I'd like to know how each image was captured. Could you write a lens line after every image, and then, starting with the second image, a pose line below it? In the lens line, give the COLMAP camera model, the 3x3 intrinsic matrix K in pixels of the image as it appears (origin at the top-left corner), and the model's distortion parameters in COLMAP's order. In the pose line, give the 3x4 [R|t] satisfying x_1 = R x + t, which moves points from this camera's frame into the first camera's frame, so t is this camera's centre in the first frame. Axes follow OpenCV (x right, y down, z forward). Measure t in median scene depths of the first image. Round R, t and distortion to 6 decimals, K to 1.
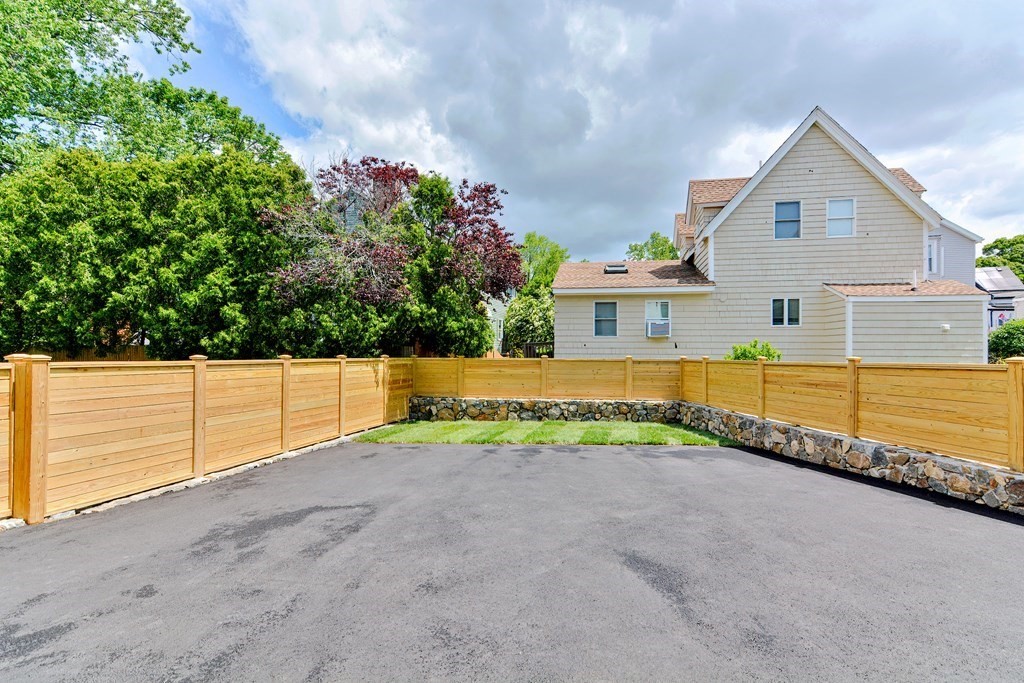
lens RADIAL K [[516.0, 0, 489.7], [0, 516.0, 341.7], [0, 0, 1]] dist [0.004557, -0.000363]
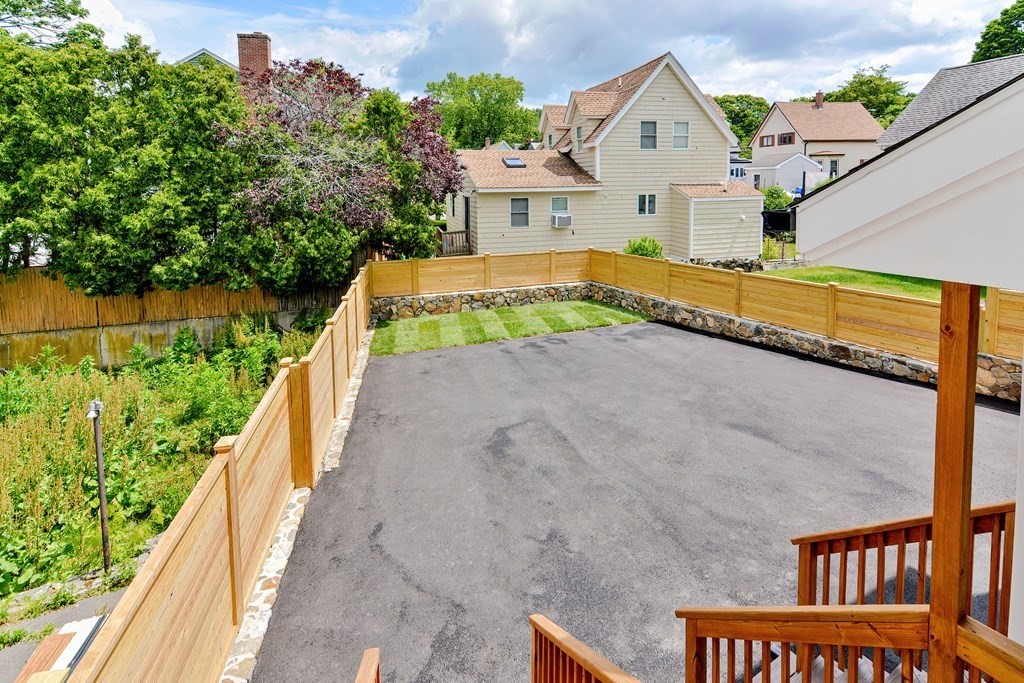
lens RADIAL K [[535.3, 0, 514.0], [0, 535.3, 221.7], [0, 0, 1]] dist [0.003902, -0.000127]
pose [[0.908781, -0.047946, 0.414509, -0.351179], [0.015070, 0.996500, 0.082225, -0.146904], [-0.417000, -0.068477, 0.906323, -0.127460]]
